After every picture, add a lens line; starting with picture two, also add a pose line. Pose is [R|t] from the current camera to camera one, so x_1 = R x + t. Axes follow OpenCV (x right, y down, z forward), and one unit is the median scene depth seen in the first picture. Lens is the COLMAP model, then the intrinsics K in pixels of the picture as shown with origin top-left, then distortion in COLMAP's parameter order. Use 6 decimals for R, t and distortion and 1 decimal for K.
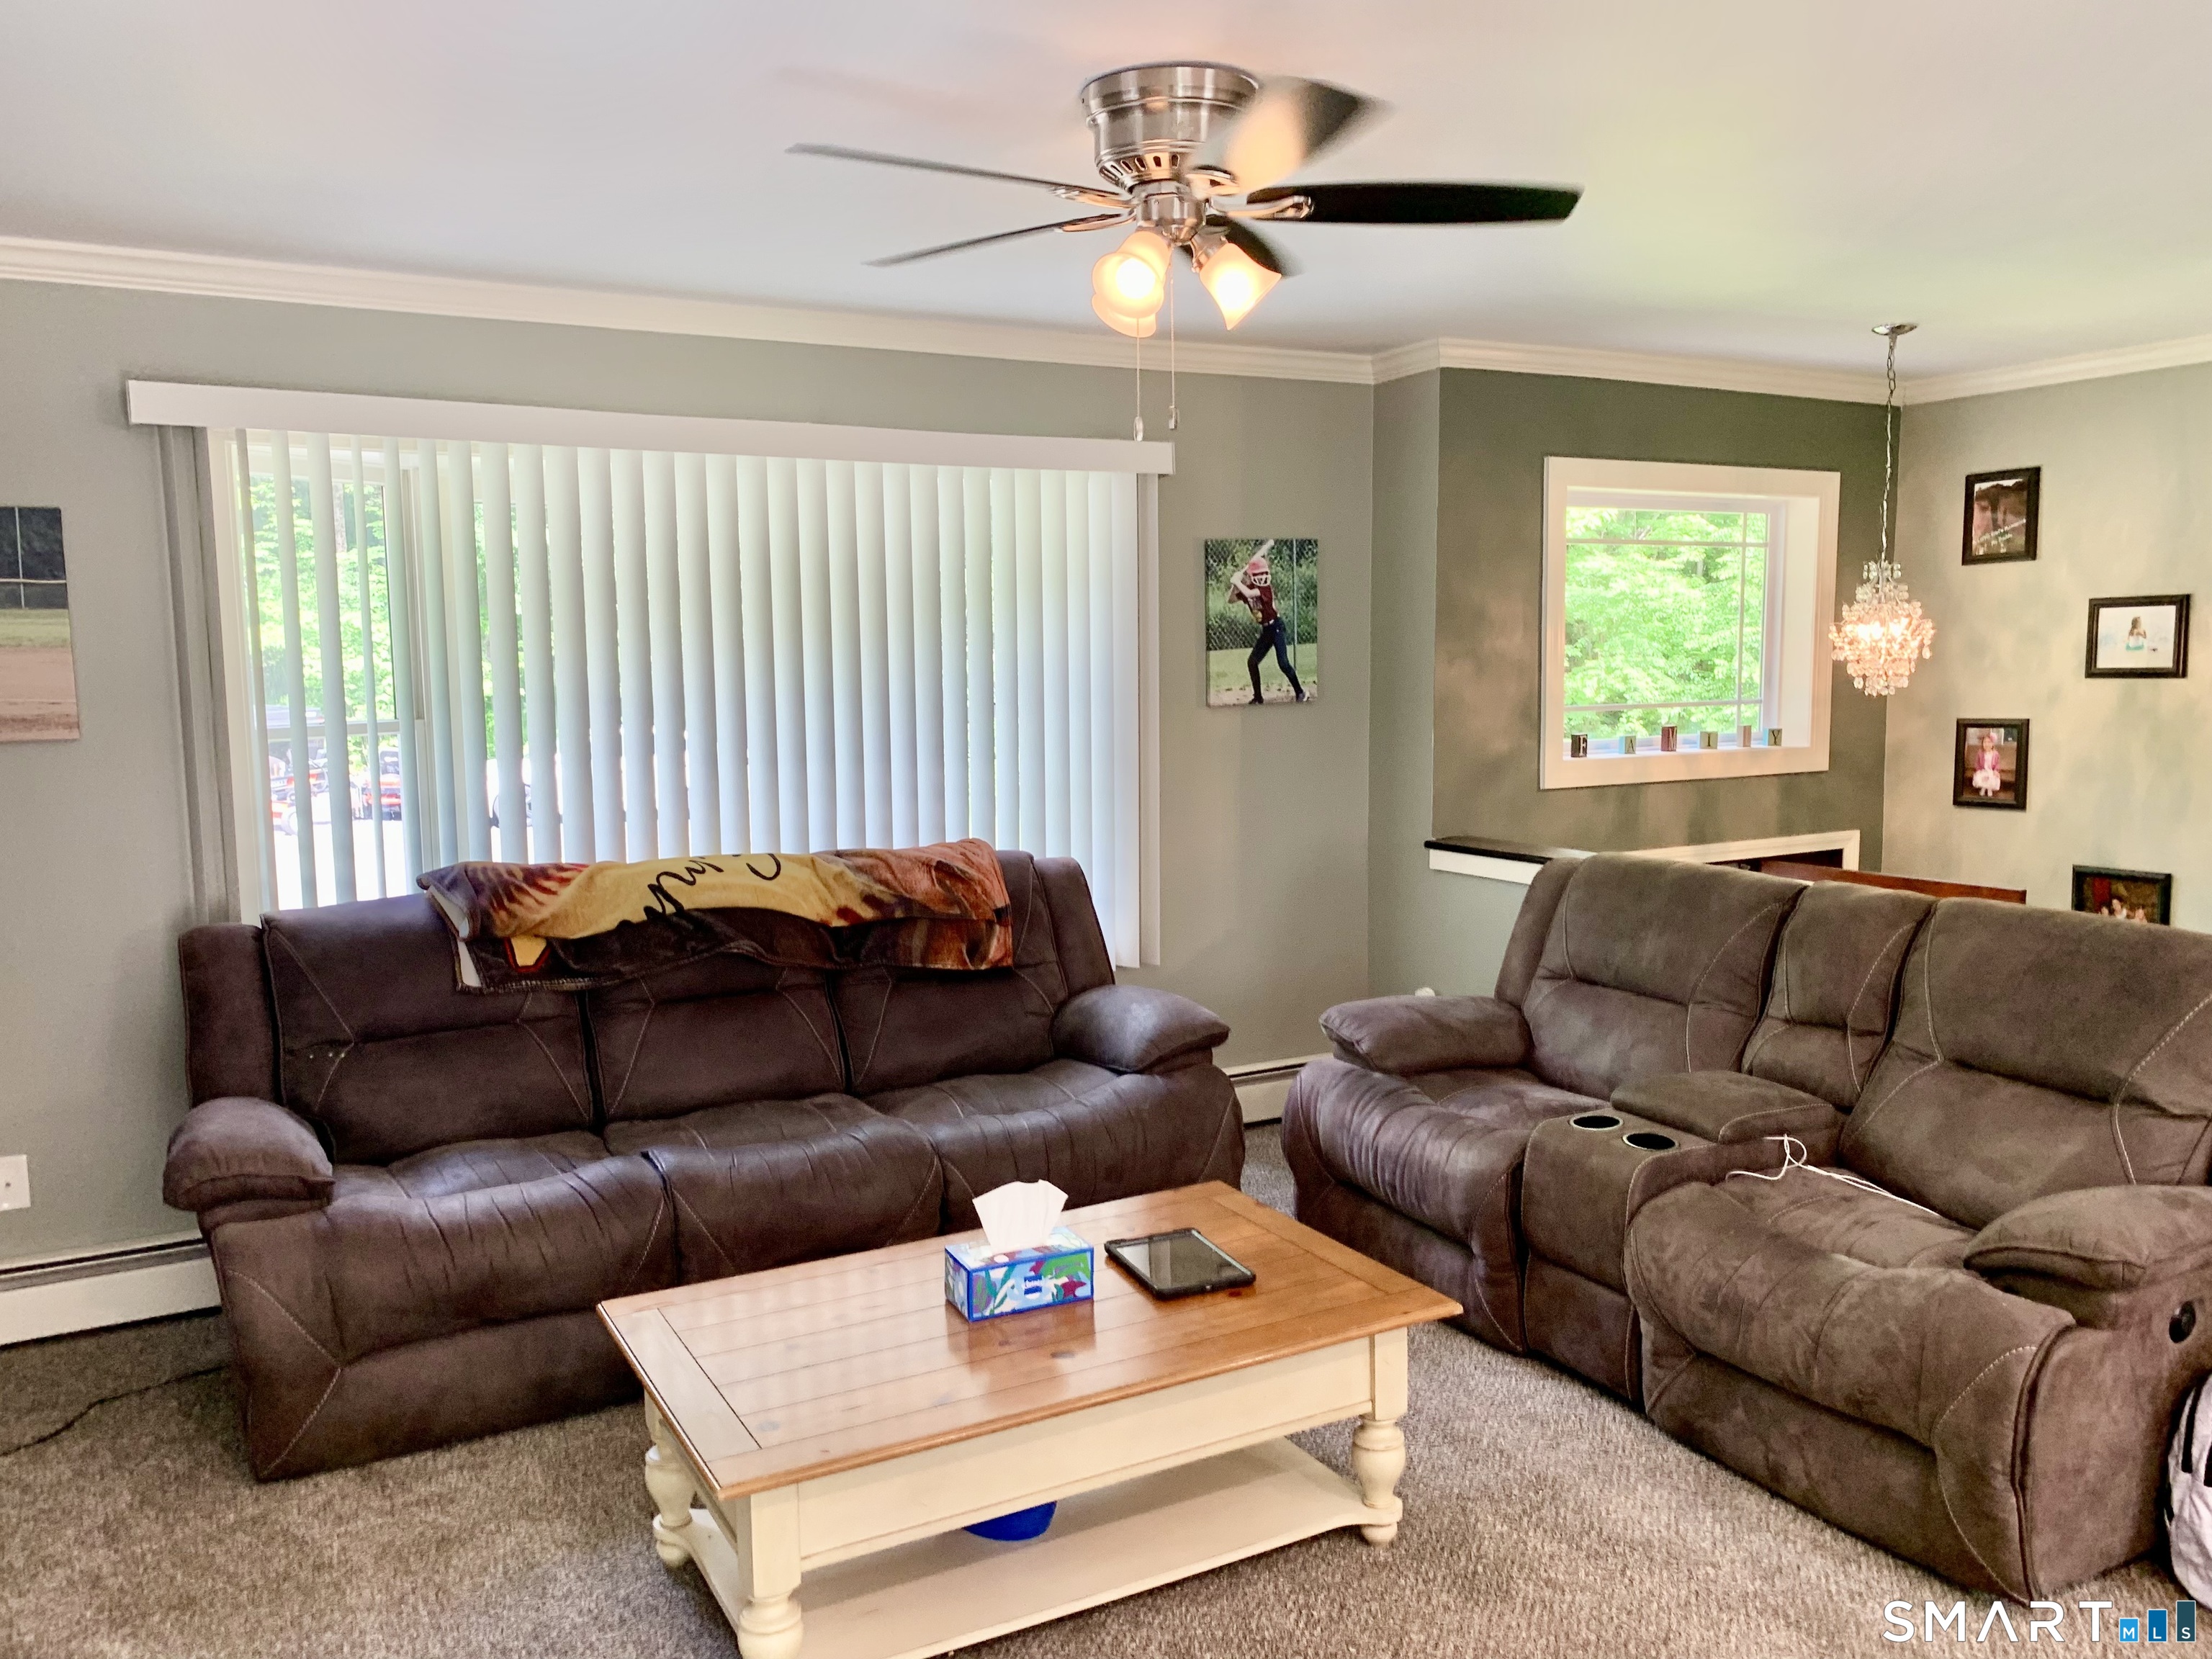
lens RADIAL K [[1649.9, 0, 1099.6], [0, 1649.9, 864.0], [0, 0, 1]] dist [0.128359, -0.243680]
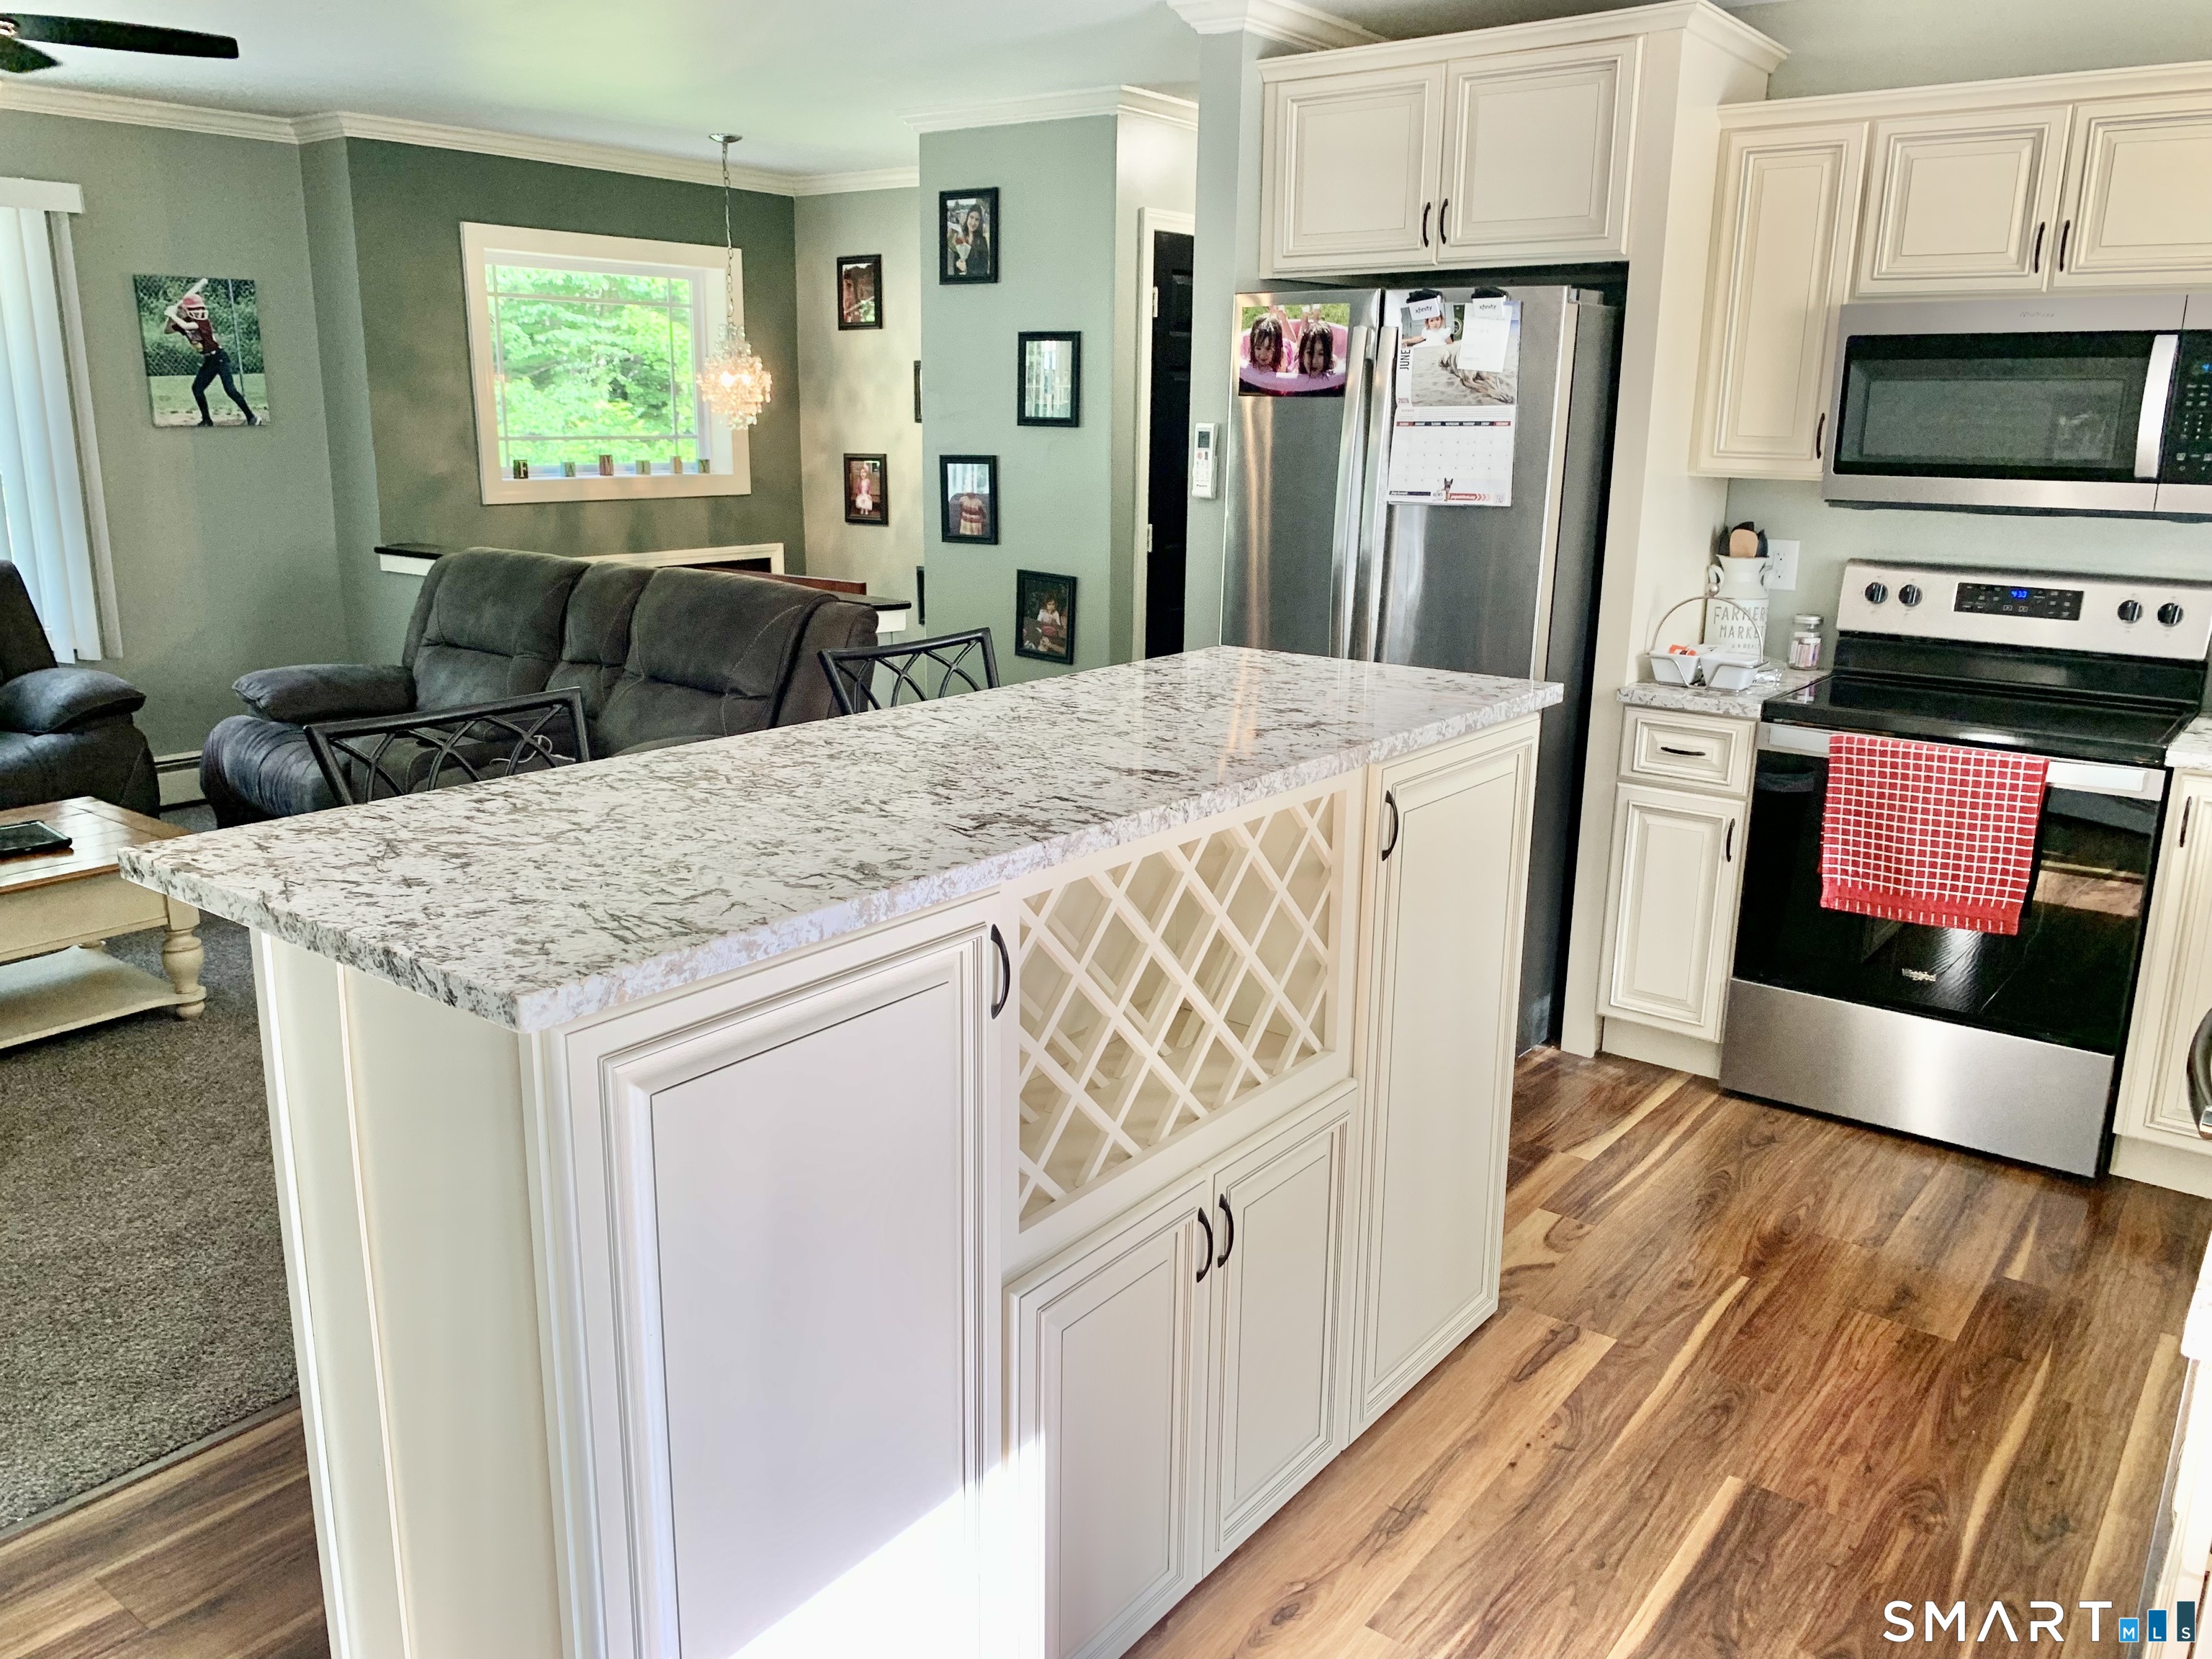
lens RADIAL K [[1714.7, 0, 1106.0], [0, 1714.7, 829.5], [0, 0, 1]] dist [0.004233, 0.000691]
pose [[0.914939, -0.072477, 0.397031, 0.178816], [0.024918, 0.992011, 0.123668, 0.049200], [-0.402822, -0.103255, 0.909435, -0.361243]]
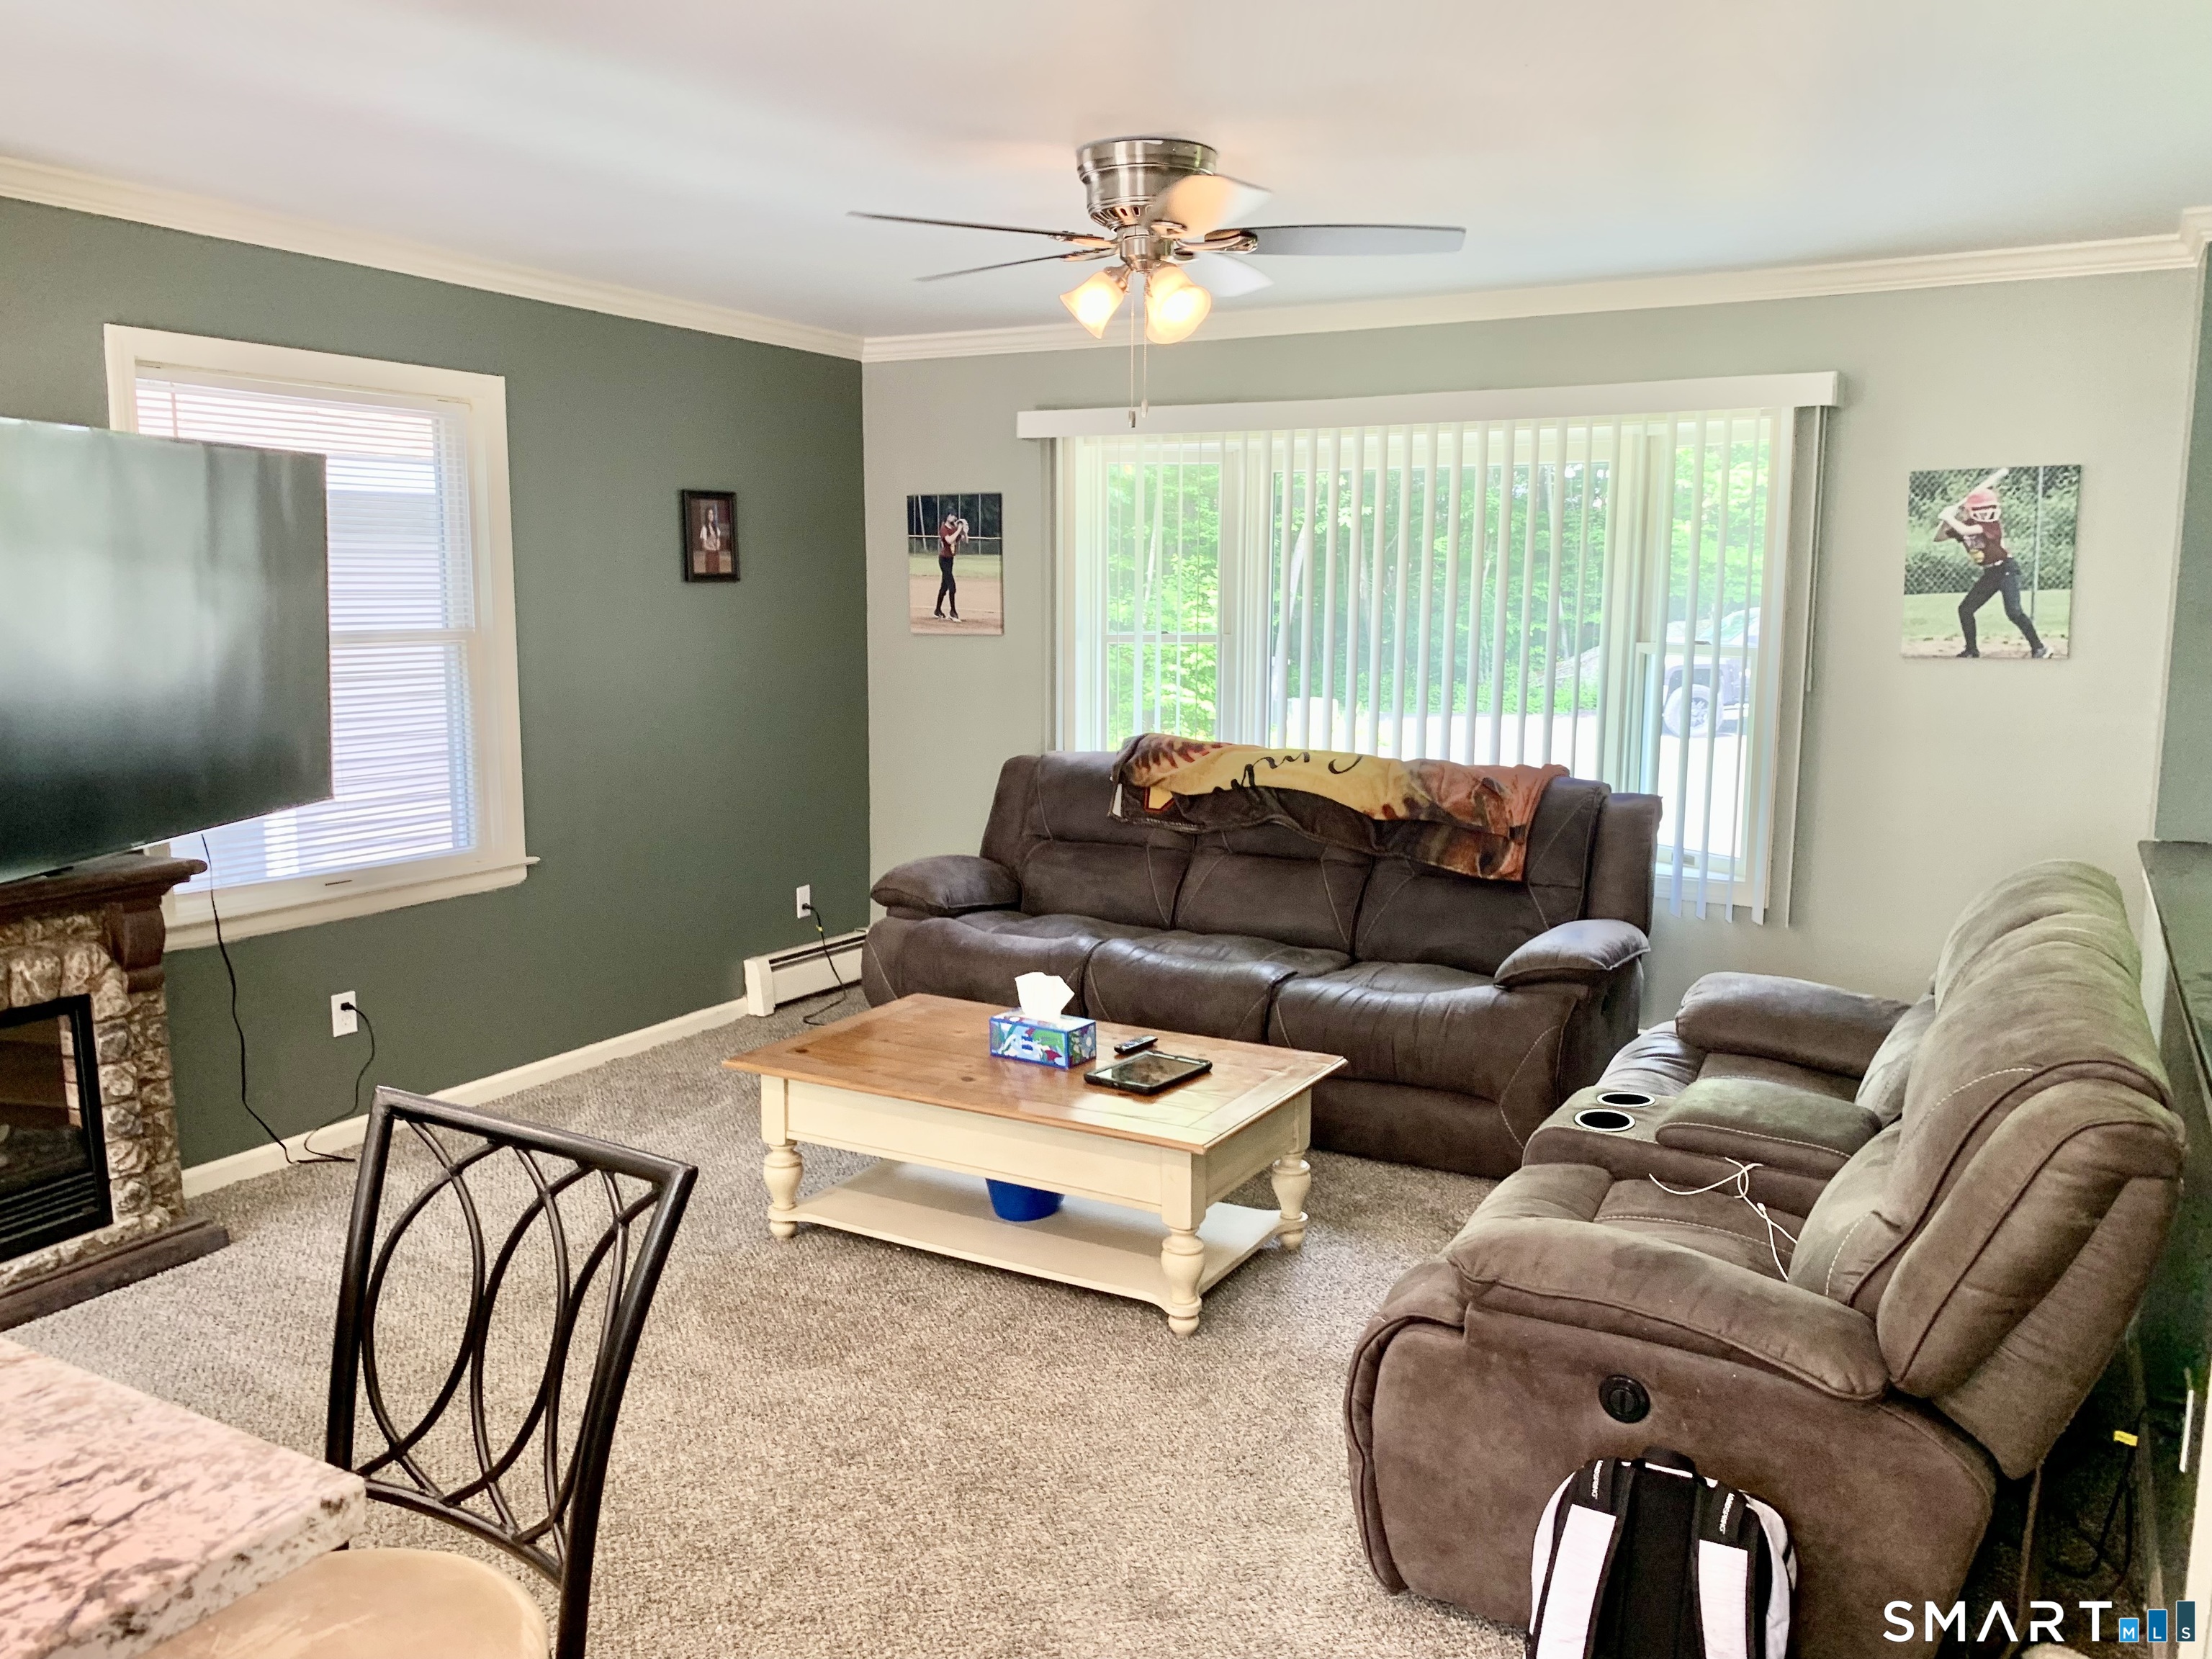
lens RADIAL K [[1696.2, 0, 1106.0], [0, 1696.2, 829.5], [0, 0, 1]] dist [0.000423, -0.004223]
pose [[0.523171, 0.138404, -0.840914, 0.643219], [-0.119856, 0.988867, 0.088187, -0.032918], [0.843758, 0.054652, 0.533935, 0.153447]]
